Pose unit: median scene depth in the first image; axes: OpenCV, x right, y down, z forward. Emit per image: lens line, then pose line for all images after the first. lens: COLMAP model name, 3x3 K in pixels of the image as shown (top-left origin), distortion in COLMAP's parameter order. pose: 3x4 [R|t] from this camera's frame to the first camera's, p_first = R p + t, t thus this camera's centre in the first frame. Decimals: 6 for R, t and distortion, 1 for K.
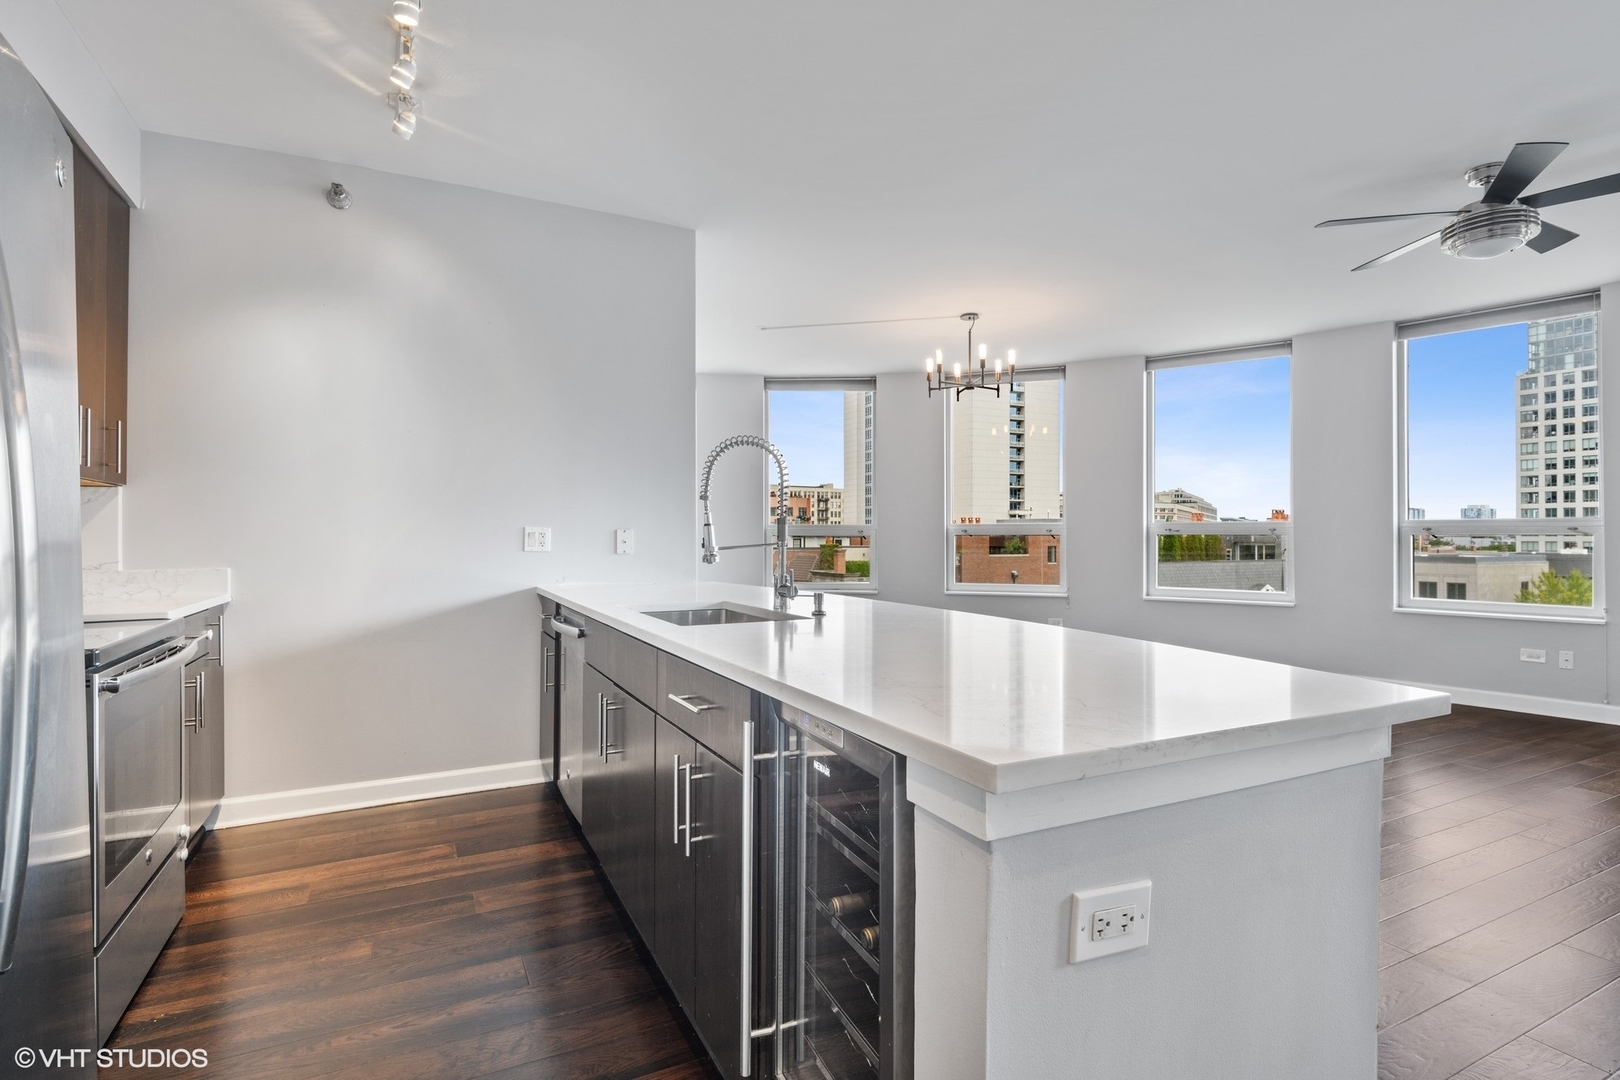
lens RADIAL K [[786.6, 0, 818.2], [0, 786.6, 533.7], [0, 0, 1]] dist [0.029491, -0.025177]
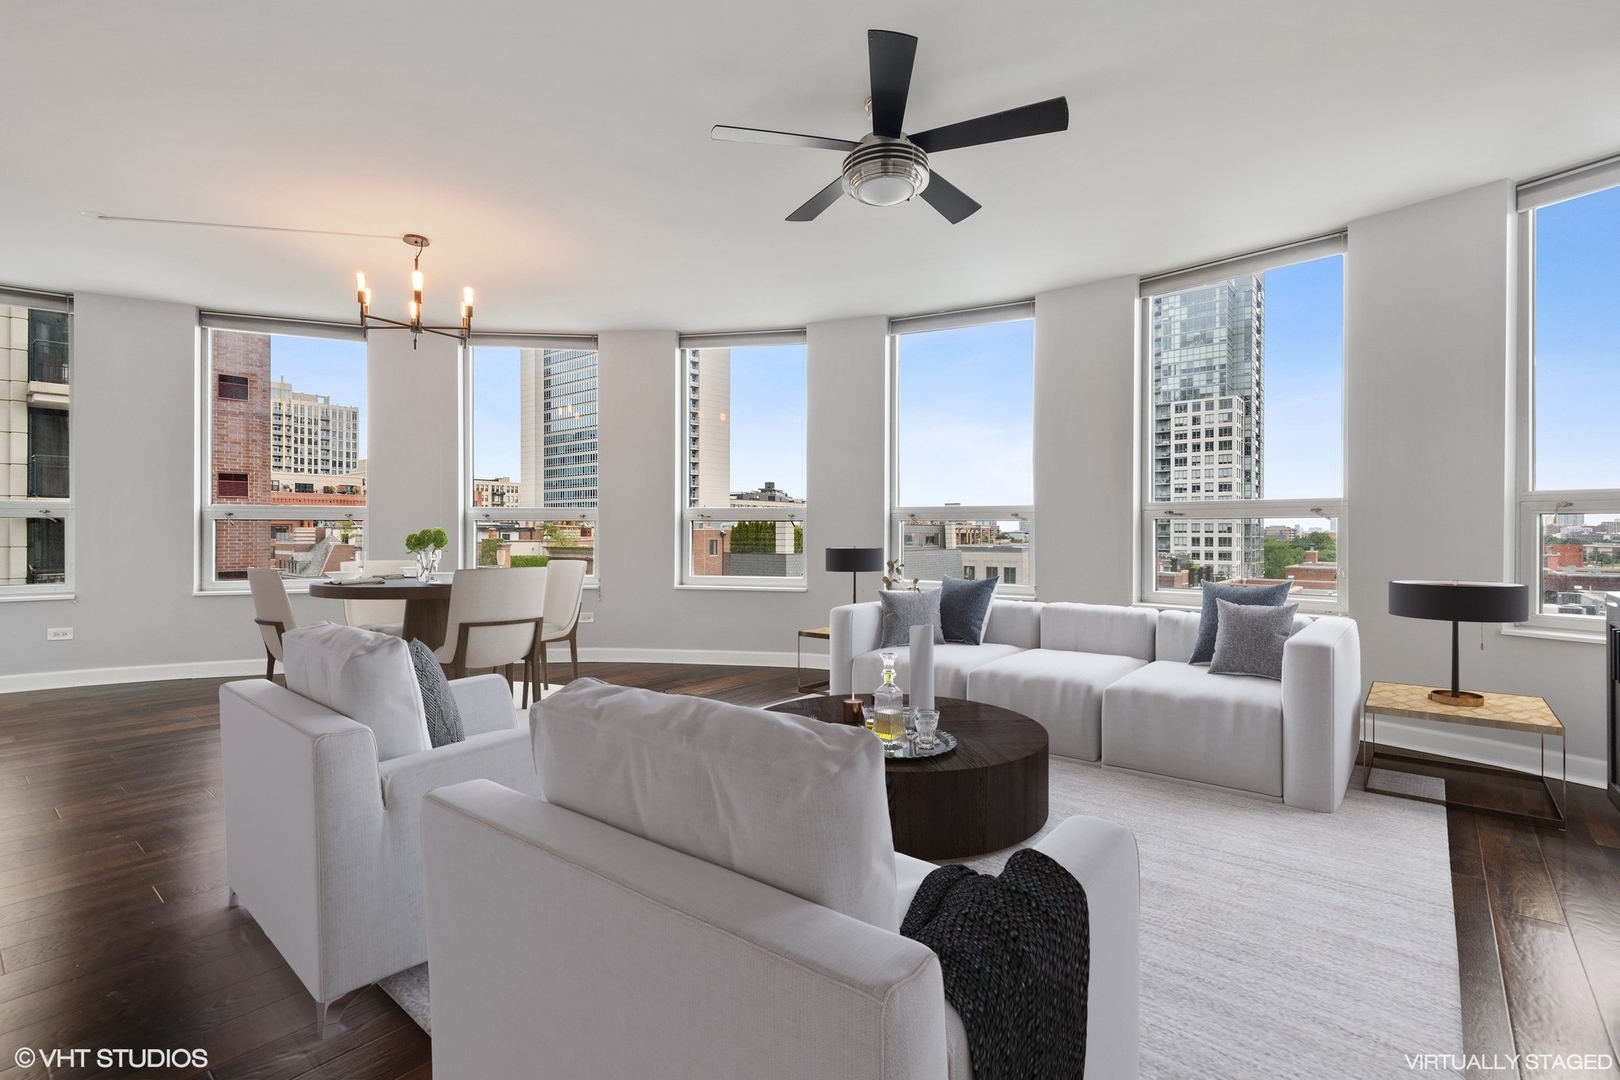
lens RADIAL K [[731.5, 0, 813.7], [0, 731.5, 535.8], [0, 0, 1]] dist [0.016289, -0.000085]
pose [[0.918793, 0.001001, 0.394740, 0.212908], [-0.004541, 0.999957, 0.008034, 0.011576], [-0.394715, -0.009175, 0.918758, 0.124912]]
